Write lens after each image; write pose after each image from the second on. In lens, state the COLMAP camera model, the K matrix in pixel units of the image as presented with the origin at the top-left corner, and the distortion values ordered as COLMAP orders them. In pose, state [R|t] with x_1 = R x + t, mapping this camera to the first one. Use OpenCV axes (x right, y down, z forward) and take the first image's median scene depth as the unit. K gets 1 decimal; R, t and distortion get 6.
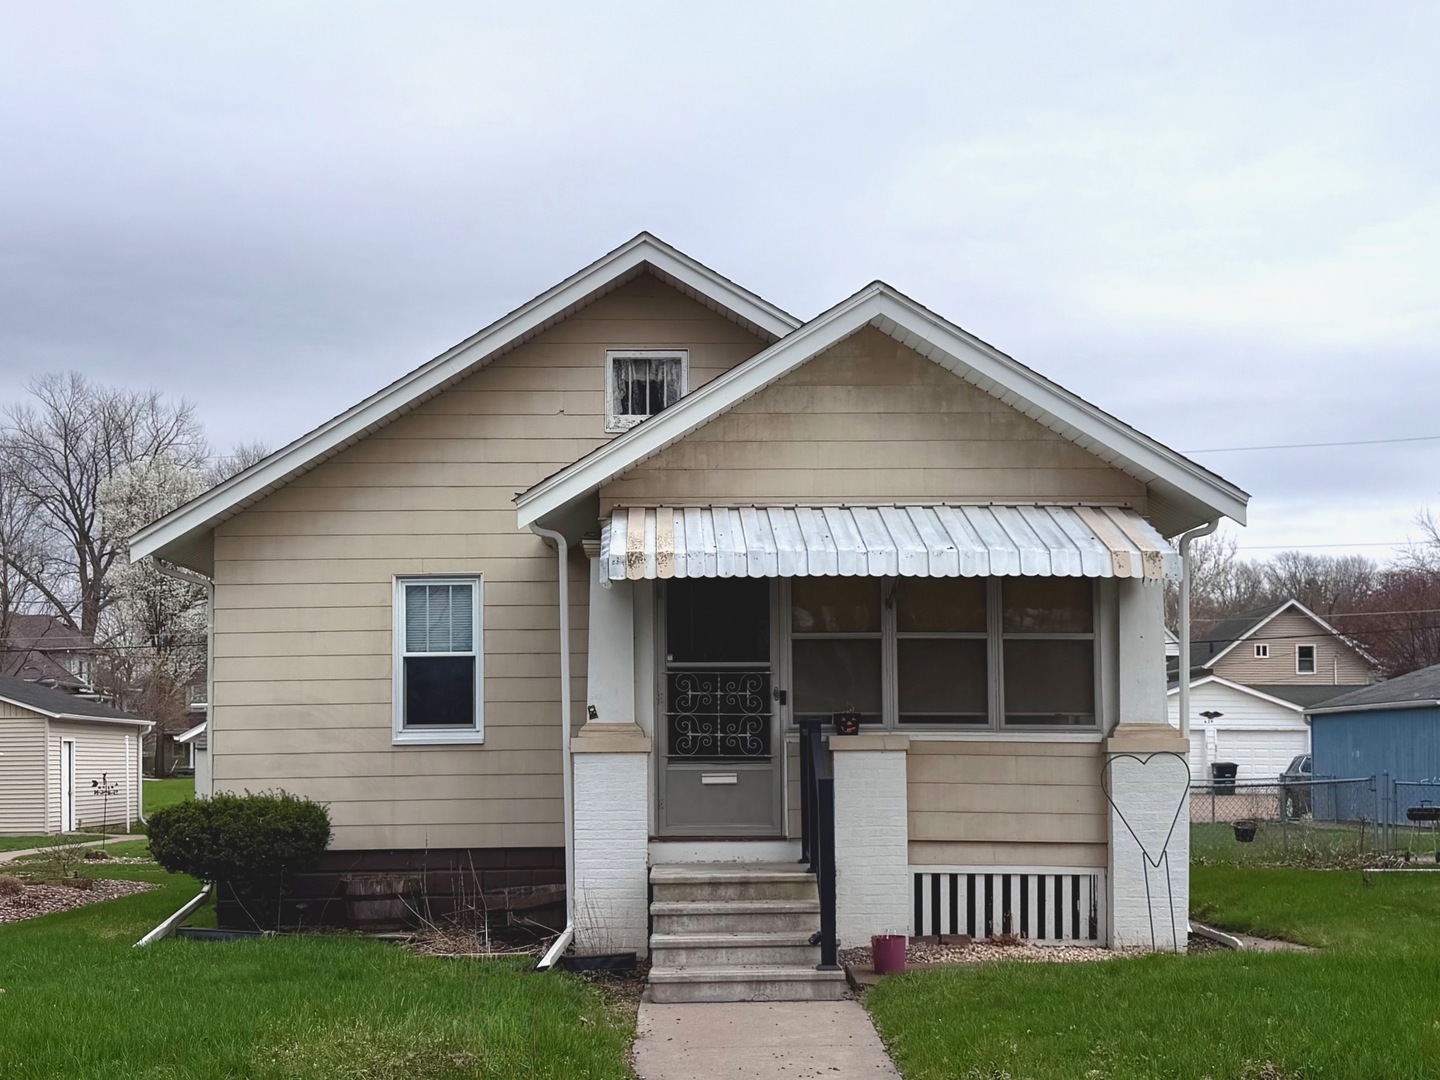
lens RADIAL K [[986.6, 0, 720.0], [0, 986.6, 540.0], [0, 0, 1]] dist [0.057398, -0.043444]
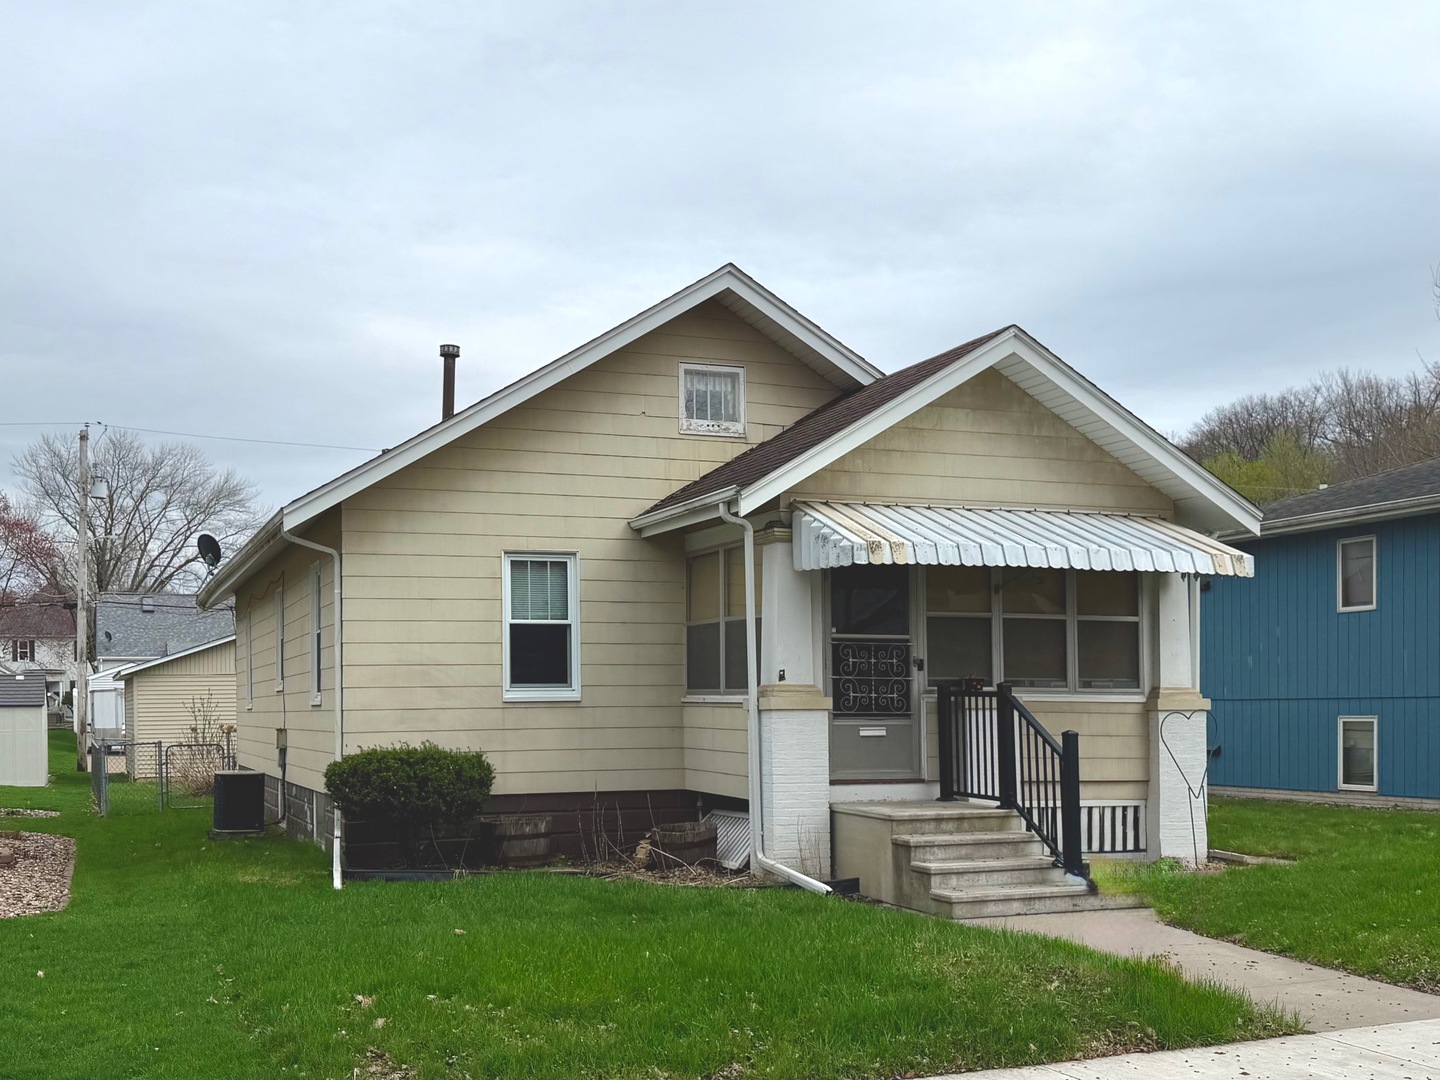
lens RADIAL K [[834.8, 0, 720.0], [0, 834.8, 540.0], [0, 0, 1]] dist [0.035035, -0.001626]
pose [[0.983308, 0.036582, 0.178235, -0.344498], [-0.038972, 0.999191, 0.009925, 0.006405], [-0.177728, -0.016706, 0.983938, 0.038840]]
